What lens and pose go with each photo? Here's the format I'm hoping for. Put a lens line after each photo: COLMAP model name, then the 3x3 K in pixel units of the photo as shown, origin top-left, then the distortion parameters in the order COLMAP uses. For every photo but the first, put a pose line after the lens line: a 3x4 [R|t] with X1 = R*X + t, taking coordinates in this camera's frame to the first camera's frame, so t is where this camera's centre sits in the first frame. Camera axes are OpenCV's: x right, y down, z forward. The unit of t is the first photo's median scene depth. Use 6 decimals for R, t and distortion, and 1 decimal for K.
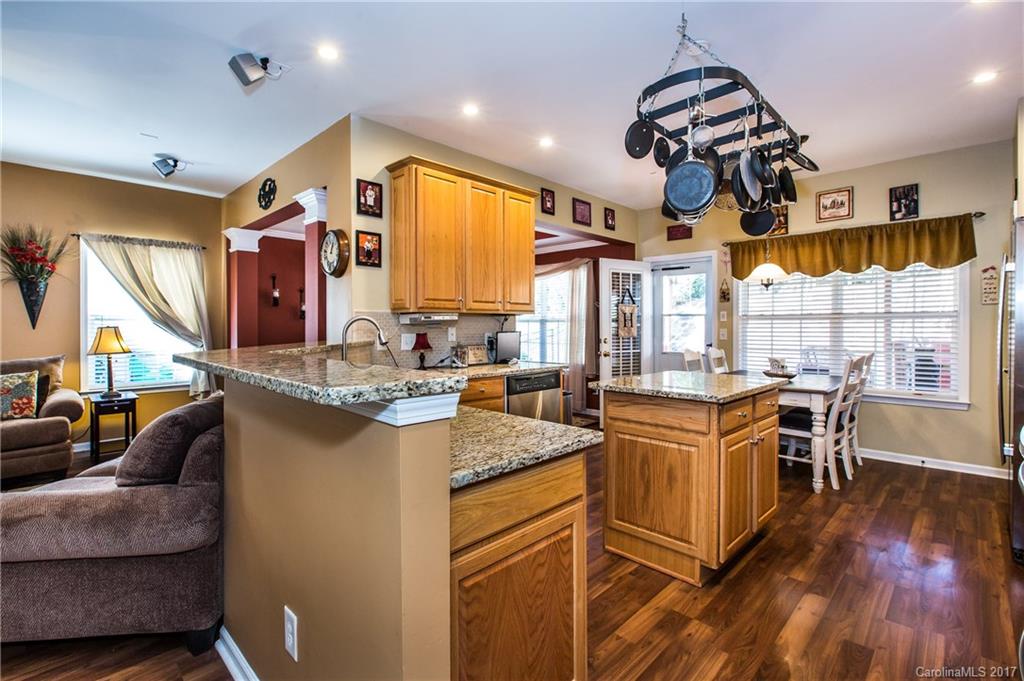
lens RADIAL K [[472.5, 0, 519.5], [0, 472.5, 327.7], [0, 0, 1]] dist [-0.014915, -0.000173]
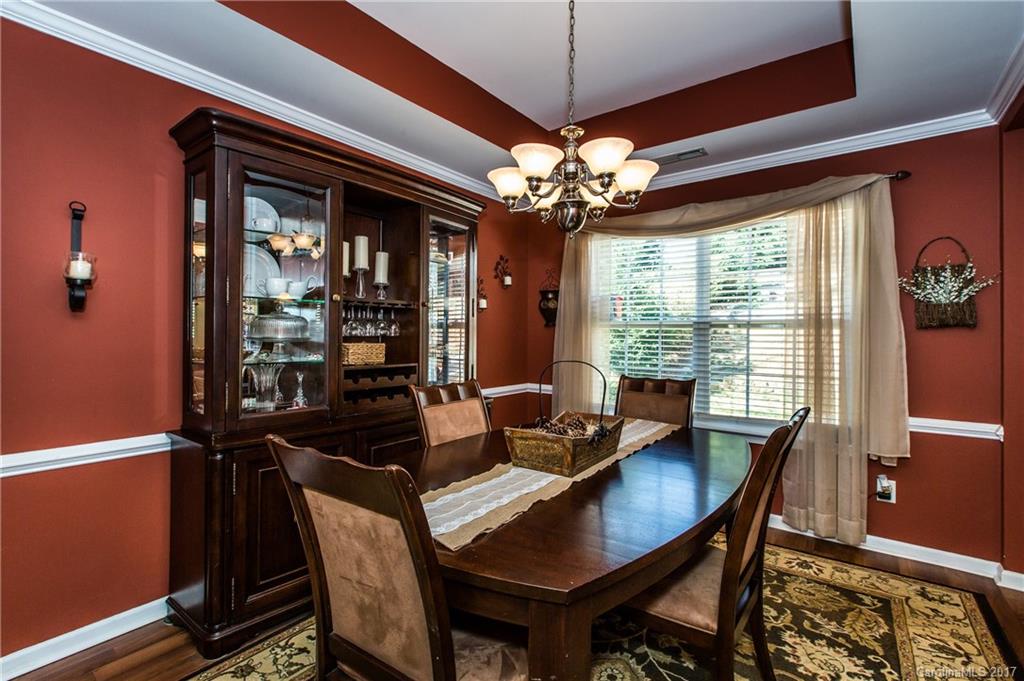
lens RADIAL K [[464.2, 0, 507.5], [0, 464.2, 320.6], [0, 0, 1]] dist [-0.000179, -0.000387]
pose [[0.993494, 0.004938, 0.113780, -0.331478], [-0.001895, 0.999638, -0.026831, -0.008923], [-0.113871, 0.026441, 0.993144, 0.943765]]
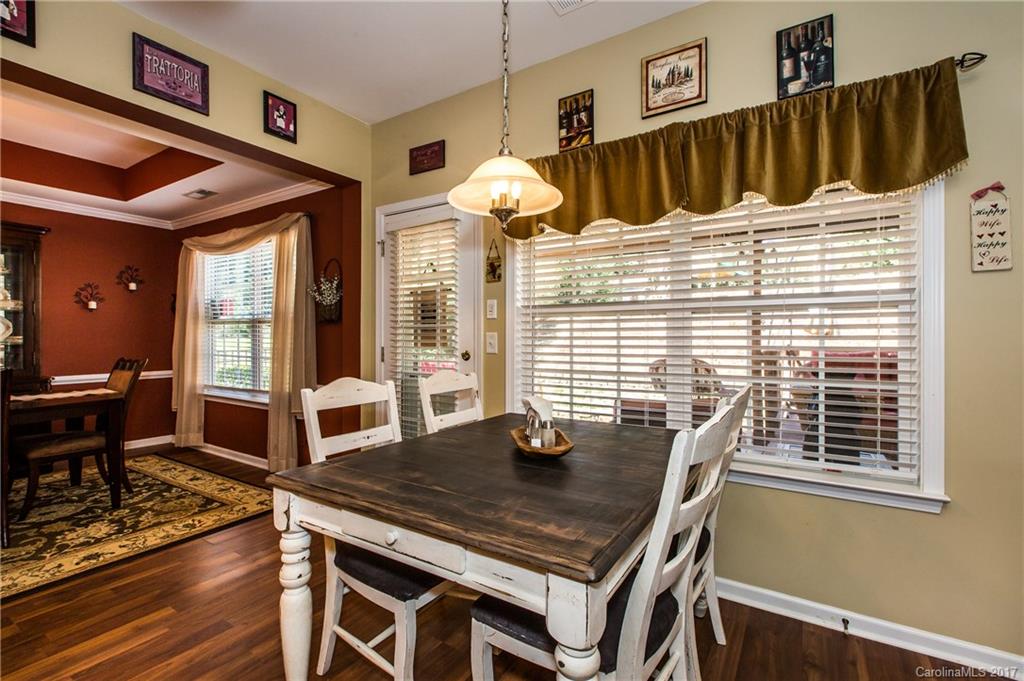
lens RADIAL K [[457.9, 0, 517.4], [0, 457.9, 335.6], [0, 0, 1]] dist [-0.002487, -0.000316]
pose [[0.979389, -0.003278, 0.201958, 0.435574], [0.002861, 0.999993, 0.002356, 0.006013], [-0.201964, -0.001730, 0.979391, 0.592784]]
